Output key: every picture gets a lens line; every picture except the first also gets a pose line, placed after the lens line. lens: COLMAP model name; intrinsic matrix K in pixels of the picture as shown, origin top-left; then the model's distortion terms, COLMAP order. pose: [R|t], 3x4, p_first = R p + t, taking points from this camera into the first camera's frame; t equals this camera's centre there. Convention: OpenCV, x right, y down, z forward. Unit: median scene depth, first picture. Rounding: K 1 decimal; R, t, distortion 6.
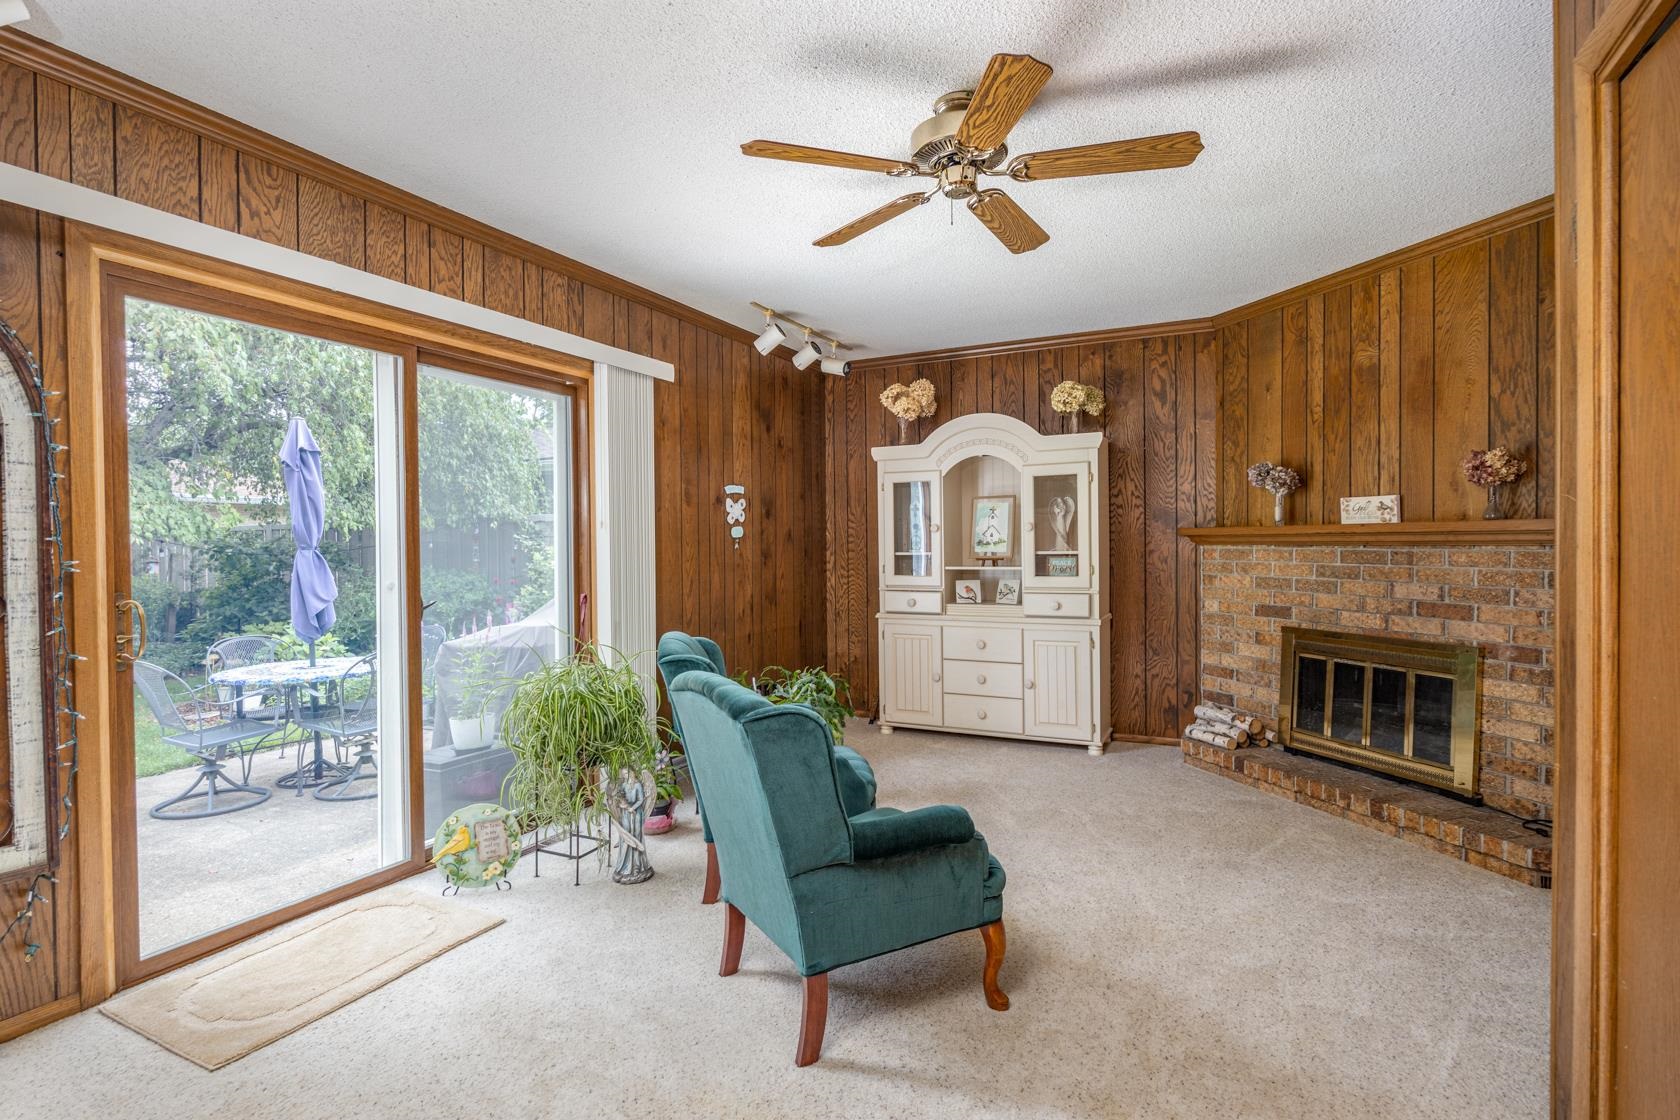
lens RADIAL K [[833.1, 0, 838.0], [0, 833.1, 556.4], [0, 0, 1]] dist [0.001509, -0.000060]
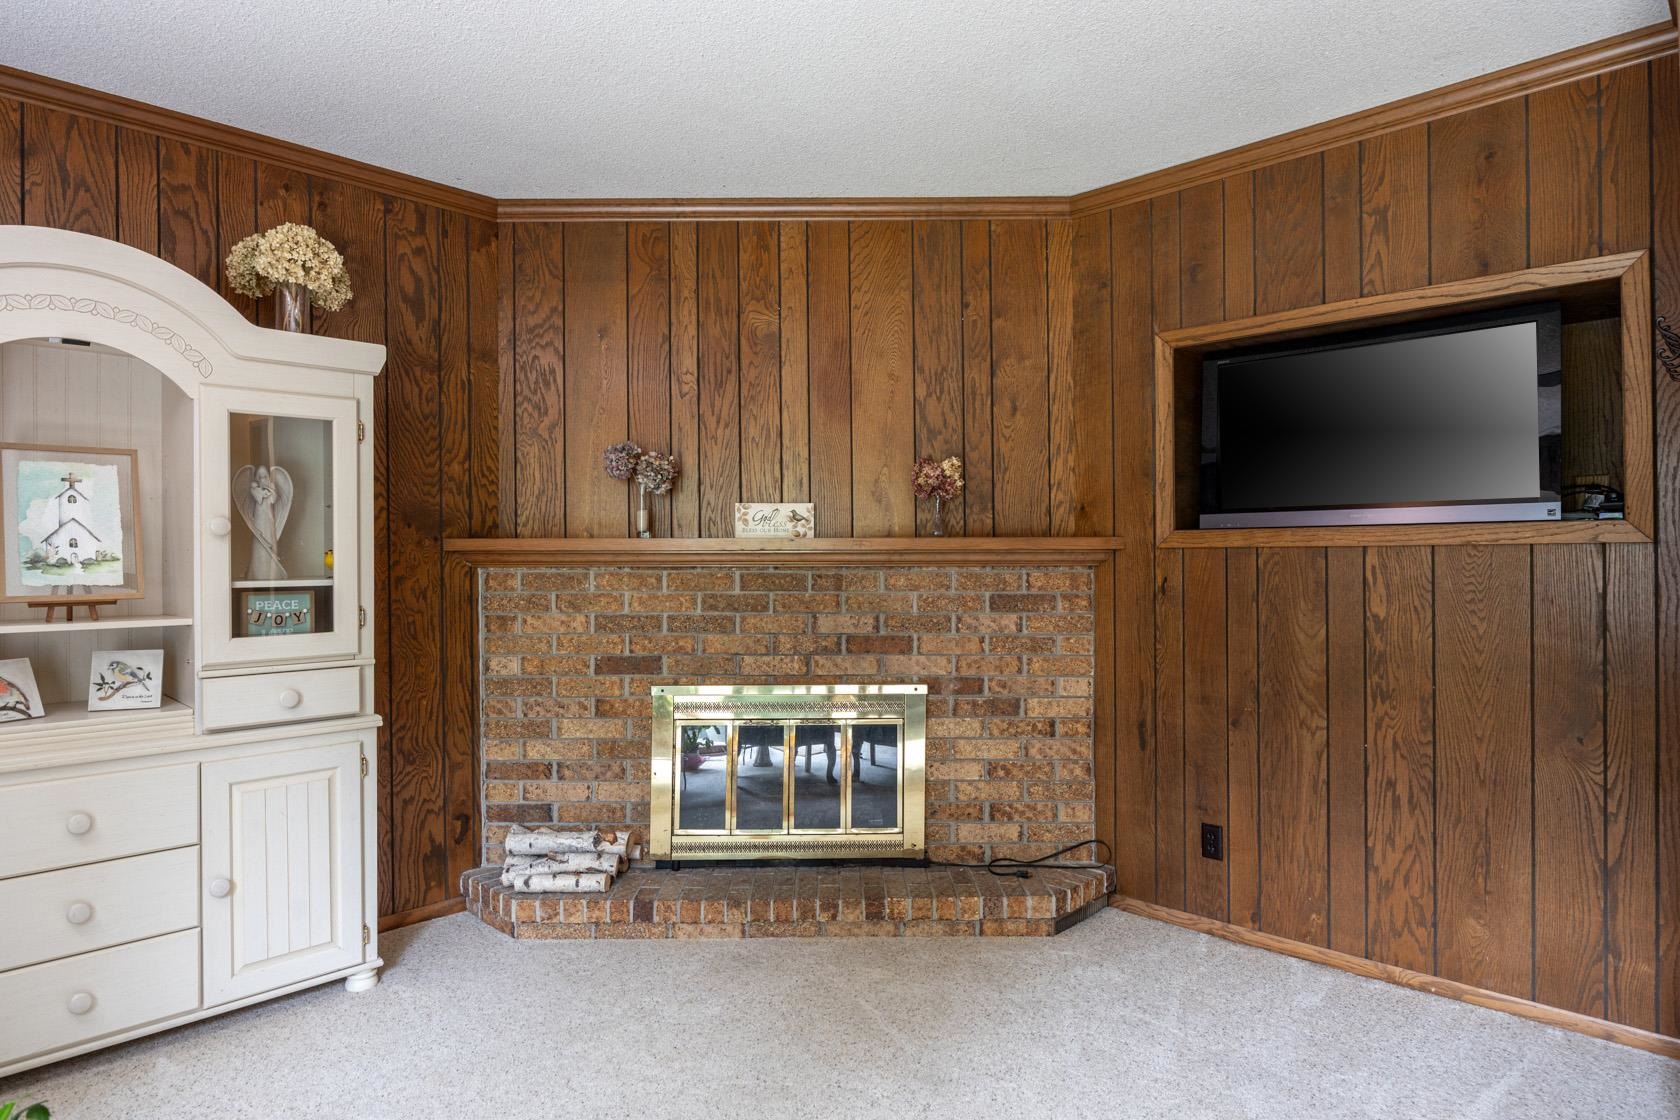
lens RADIAL K [[971.0, 0, 839.9], [0, 971.0, 553.9], [0, 0, 1]] dist [-0.005124, 0.001894]
pose [[0.302604, 0.010990, 0.953053, -0.192319], [0.015655, 0.999741, -0.016499, -0.009194], [-0.952988, 0.019912, 0.302353, 0.657299]]
